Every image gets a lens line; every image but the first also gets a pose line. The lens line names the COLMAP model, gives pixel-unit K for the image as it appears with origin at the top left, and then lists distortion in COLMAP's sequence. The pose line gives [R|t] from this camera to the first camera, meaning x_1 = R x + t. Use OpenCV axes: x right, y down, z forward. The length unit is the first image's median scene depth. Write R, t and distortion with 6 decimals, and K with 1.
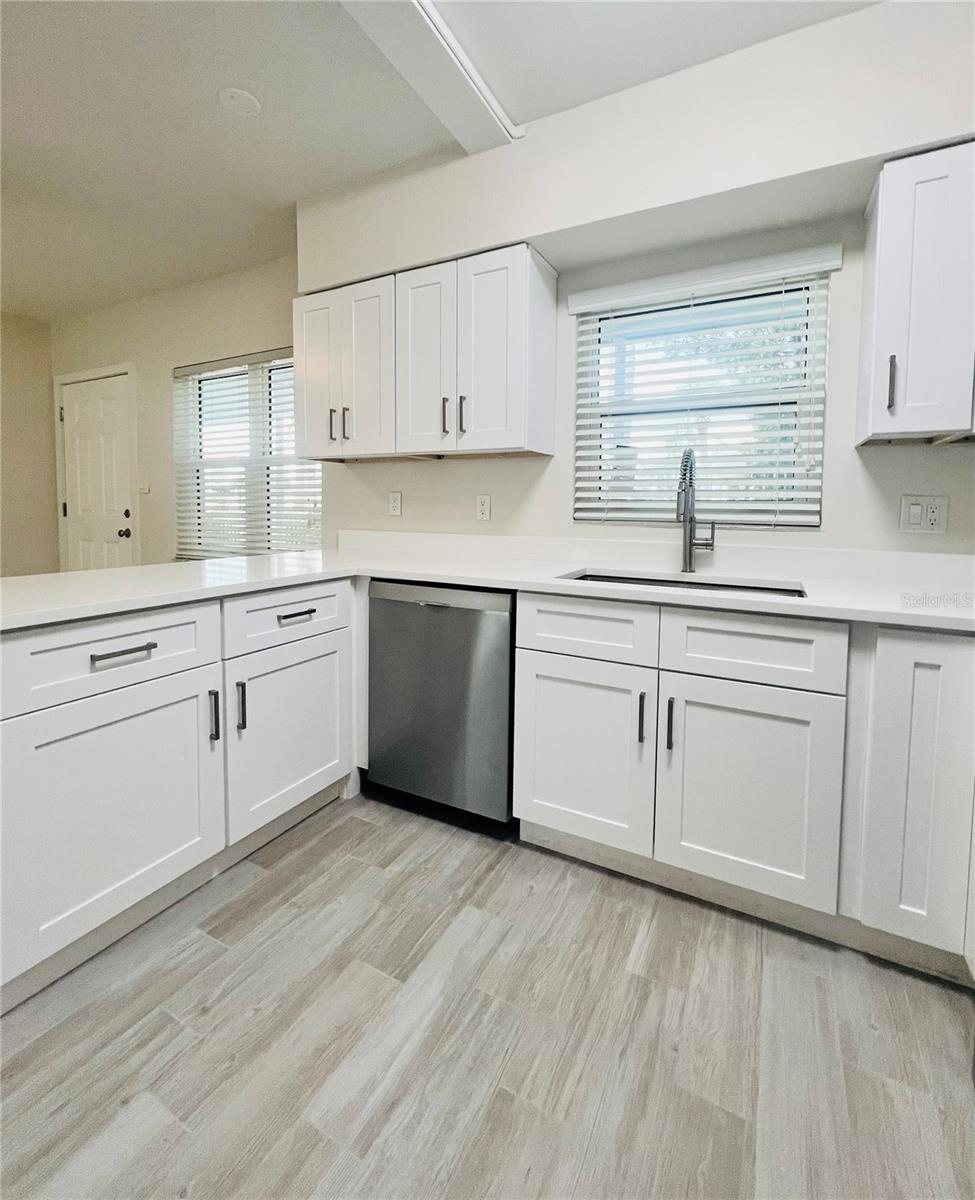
lens RADIAL K [[533.8, 0, 495.1], [0, 533.8, 549.1], [0, 0, 1]] dist [0.004255, -0.001067]
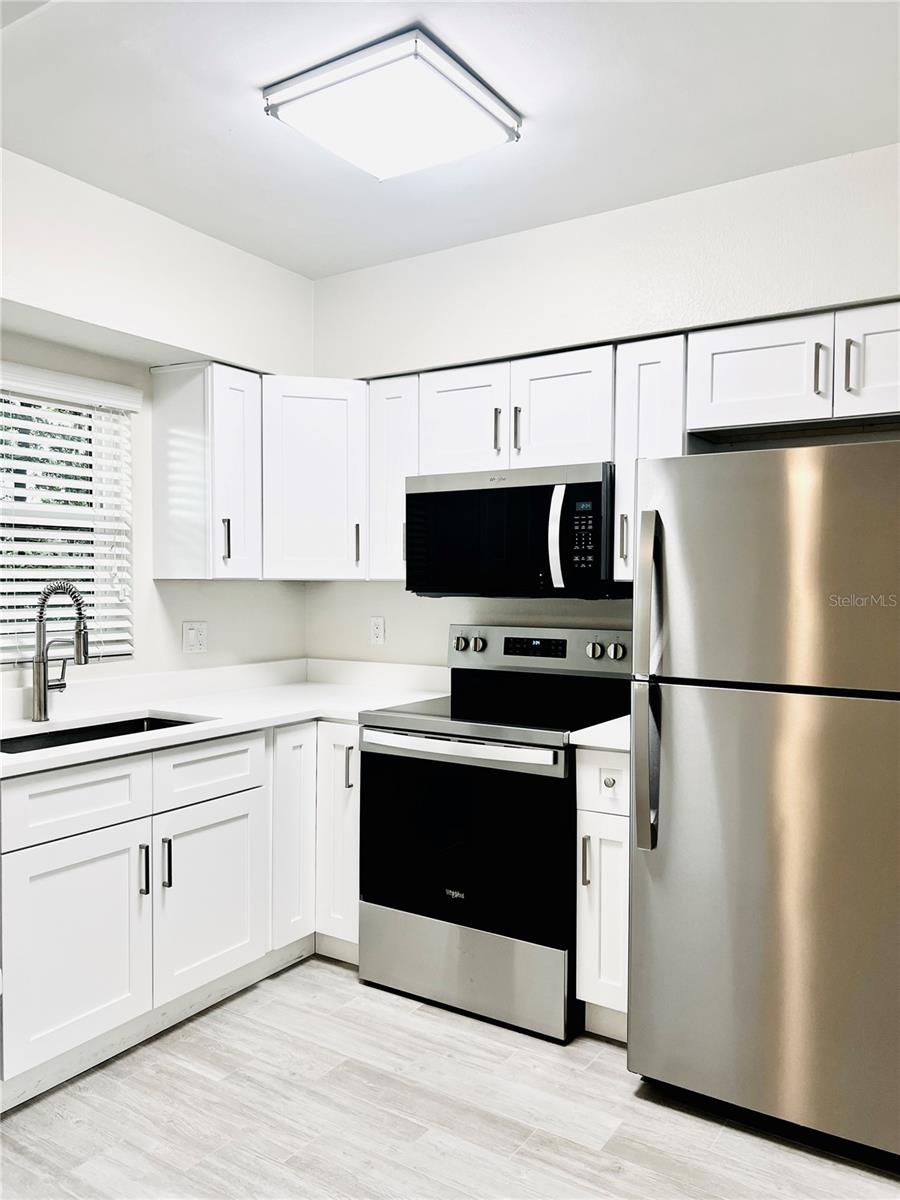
lens RADIAL K [[912.2, 0, 449.9], [0, 912.2, 599.8], [0, 0, 1]] dist [-0.004600, -0.008283]
pose [[0.095493, -0.042521, 0.994521, -1.453272], [0.072348, 0.996741, 0.035669, -0.218741], [-0.992797, 0.068545, 0.098258, 0.265680]]
